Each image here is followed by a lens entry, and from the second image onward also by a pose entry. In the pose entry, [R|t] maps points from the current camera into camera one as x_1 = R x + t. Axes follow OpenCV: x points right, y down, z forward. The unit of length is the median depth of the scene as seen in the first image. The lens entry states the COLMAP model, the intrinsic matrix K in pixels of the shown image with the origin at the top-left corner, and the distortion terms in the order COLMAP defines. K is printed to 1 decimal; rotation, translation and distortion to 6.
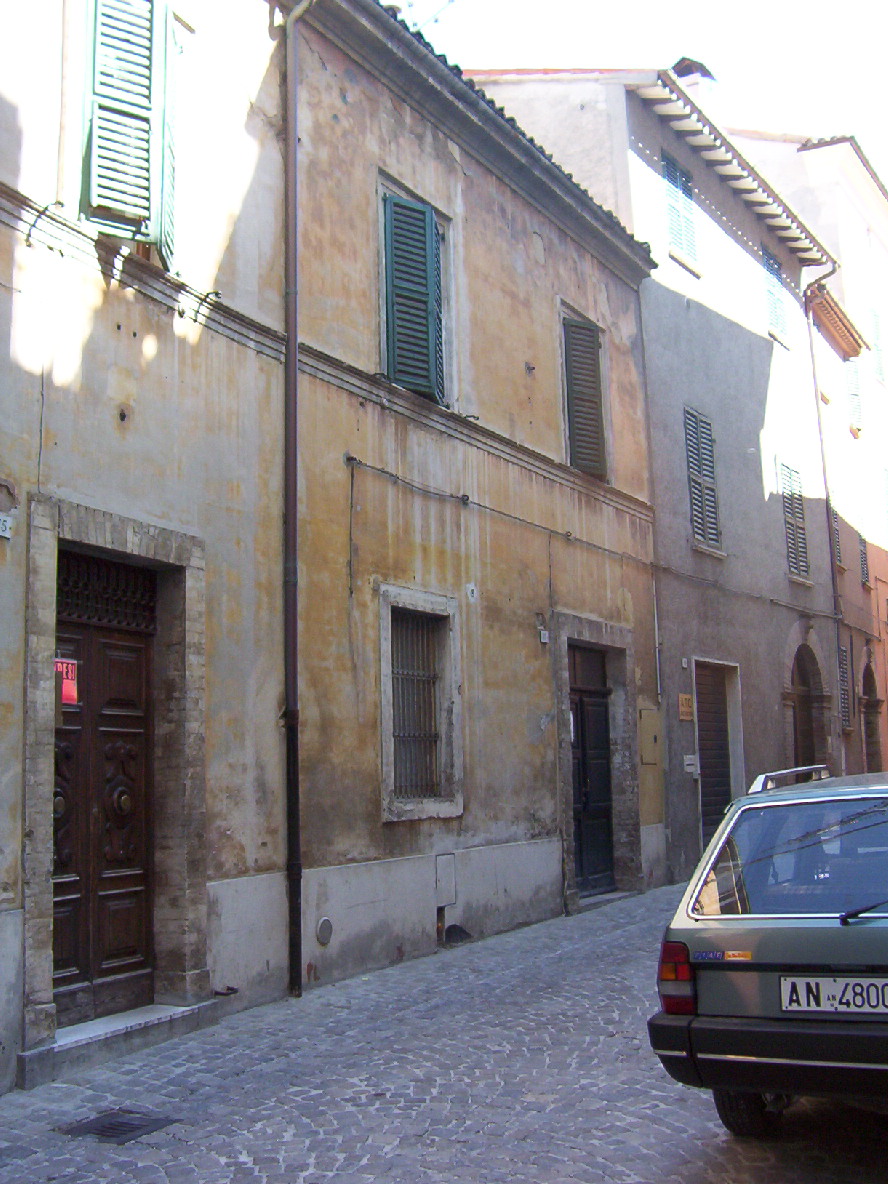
lens RADIAL K [[1304.3, 0, 444.0], [0, 1304.3, 592.0], [0, 0, 1]] dist [-0.171155, 0.220778]
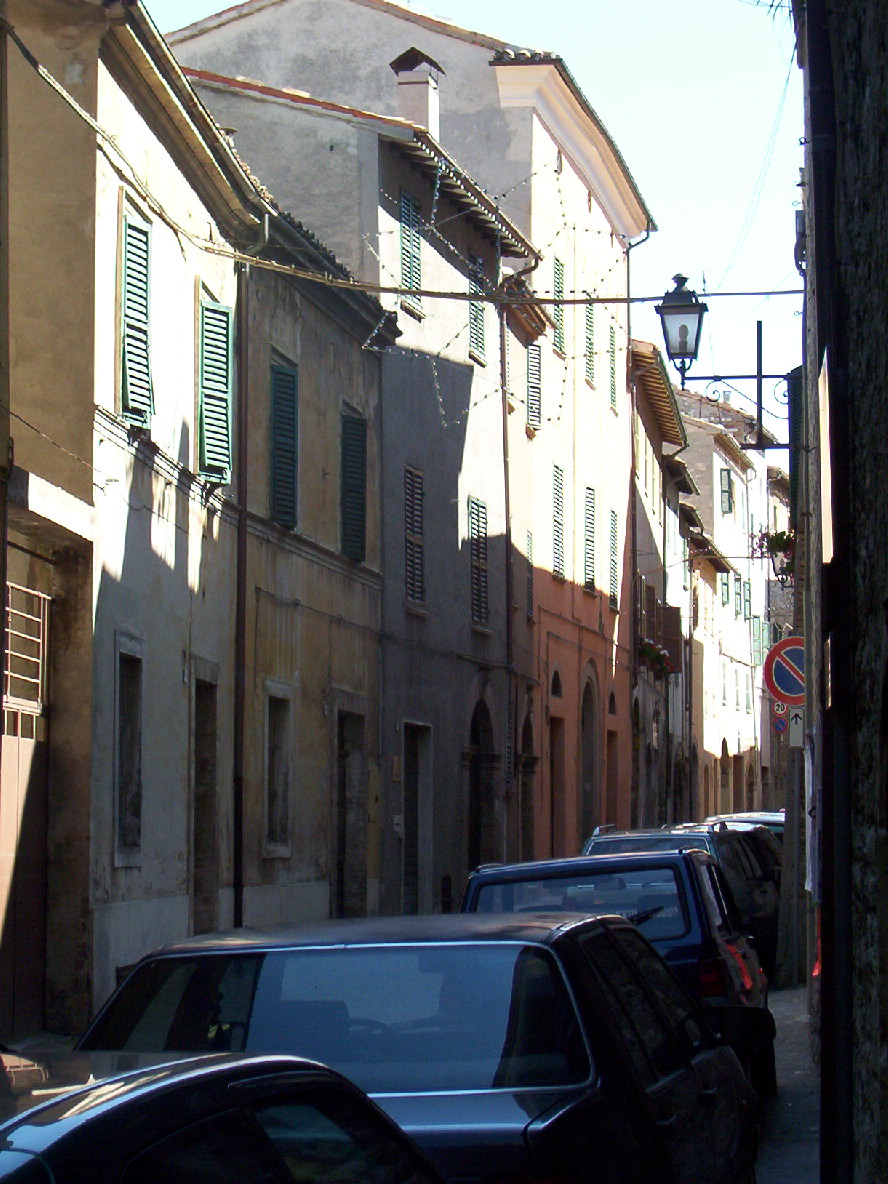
lens RADIAL K [[3219.0, 0, 444.0], [0, 3219.0, 592.0], [0, 0, 1]] dist [-0.044146, -0.617397]
pose [[0.936462, 0.053034, 0.346738, -0.692696], [-0.073045, 0.996318, 0.044891, -0.173890], [-0.343080, -0.067366, 0.936887, -1.445210]]
